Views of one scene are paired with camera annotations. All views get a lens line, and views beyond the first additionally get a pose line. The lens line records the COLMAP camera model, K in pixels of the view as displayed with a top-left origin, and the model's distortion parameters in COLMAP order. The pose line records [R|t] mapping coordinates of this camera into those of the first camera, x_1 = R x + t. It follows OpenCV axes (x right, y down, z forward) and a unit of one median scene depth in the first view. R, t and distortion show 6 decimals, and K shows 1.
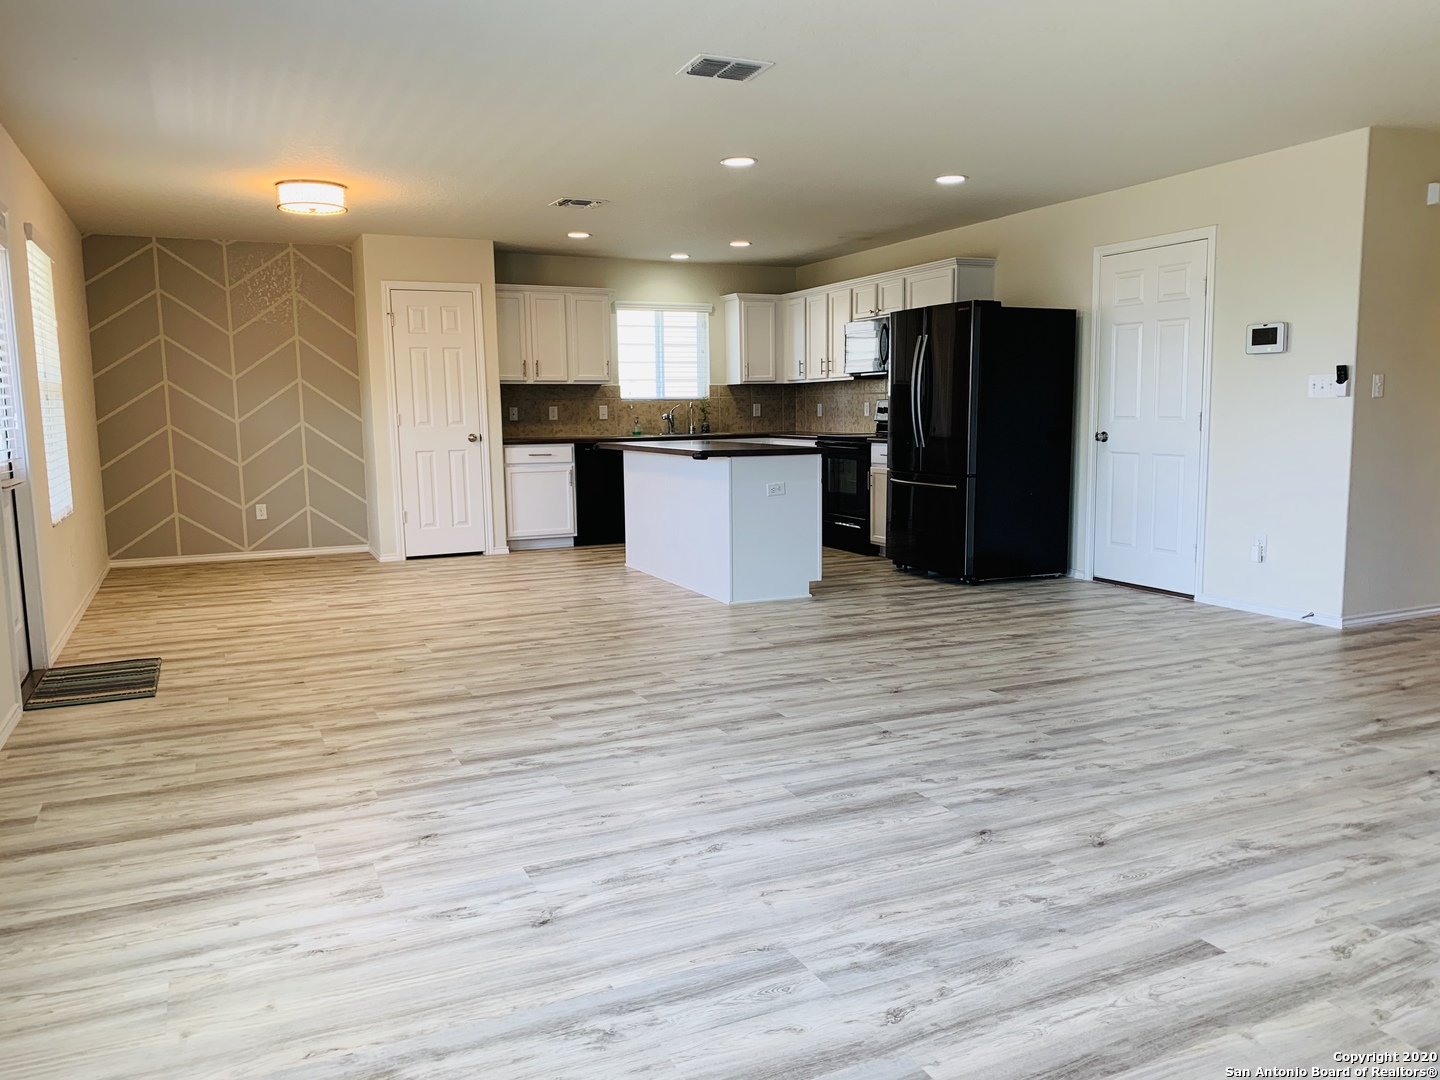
lens RADIAL K [[1097.7, 0, 715.3], [0, 1097.7, 546.3], [0, 0, 1]] dist [0.047178, -0.042854]
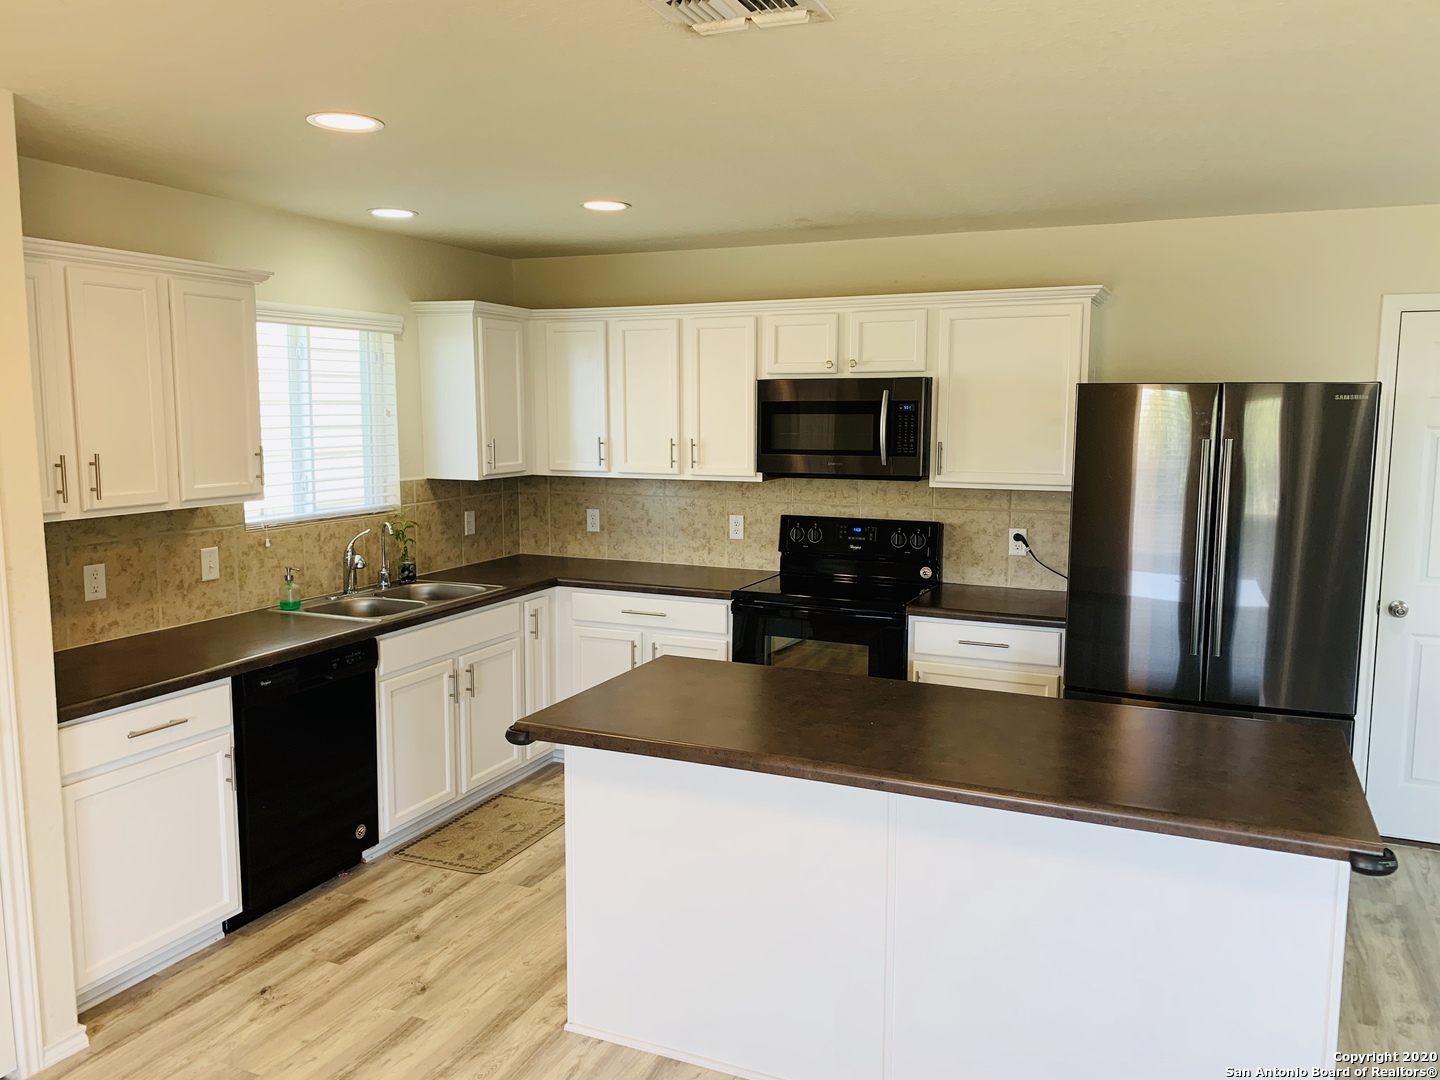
lens RADIAL K [[1097.7, 0, 722.9], [0, 1097.7, 534.3], [0, 0, 1]] dist [0.047178, -0.042854]
pose [[0.753160, -0.064246, 0.654692, -0.266782], [0.072655, 0.997255, 0.014280, -0.145033], [-0.653813, 0.036811, 0.755760, 0.646759]]
